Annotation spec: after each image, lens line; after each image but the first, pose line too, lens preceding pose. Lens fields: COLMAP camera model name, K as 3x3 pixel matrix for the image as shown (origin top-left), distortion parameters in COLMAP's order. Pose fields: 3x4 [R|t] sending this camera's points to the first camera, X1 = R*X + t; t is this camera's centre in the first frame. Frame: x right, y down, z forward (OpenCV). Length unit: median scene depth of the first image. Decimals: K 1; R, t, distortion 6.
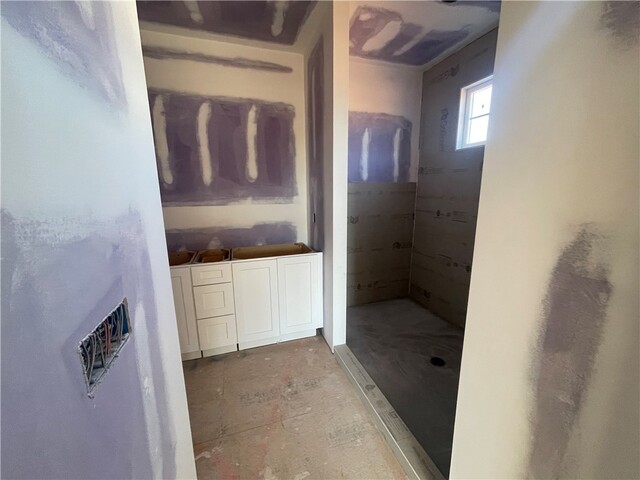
lens RADIAL K [[258.3, 0, 317.2], [0, 258.3, 239.5], [0, 0, 1]] dist [-0.001937, 0.000922]
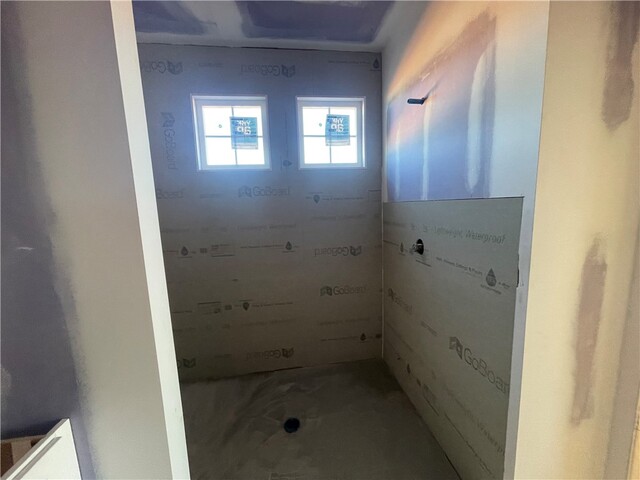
lens RADIAL K [[258.3, 0, 318.3], [0, 258.3, 243.0], [0, 0, 1]] dist [-0.001937, 0.000922]
pose [[0.183657, -0.120356, 0.975594, -0.211020], [0.211533, 0.974063, 0.080346, -0.118284], [-0.959960, 0.191614, 0.204353, 0.549651]]
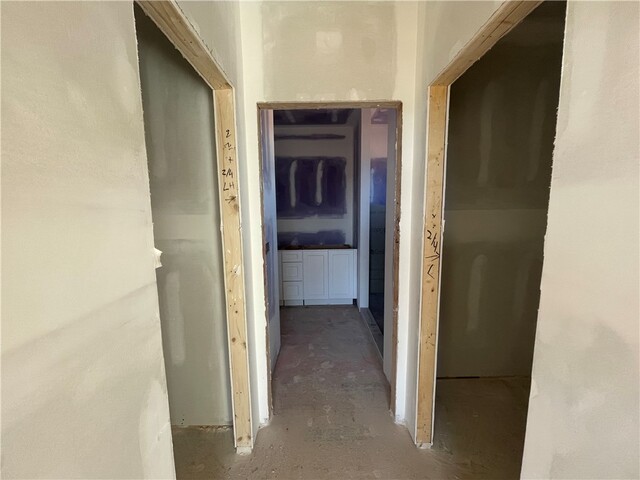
lens RADIAL K [[258.3, 0, 319.6], [0, 258.3, 239.2], [0, 0, 1]] dist [-0.001937, 0.000922]
pose [[0.956510, 0.039975, -0.288949, 0.251627], [-0.055464, 0.997418, -0.045612, 0.070799], [0.286379, 0.059655, 0.956257, -0.584402]]
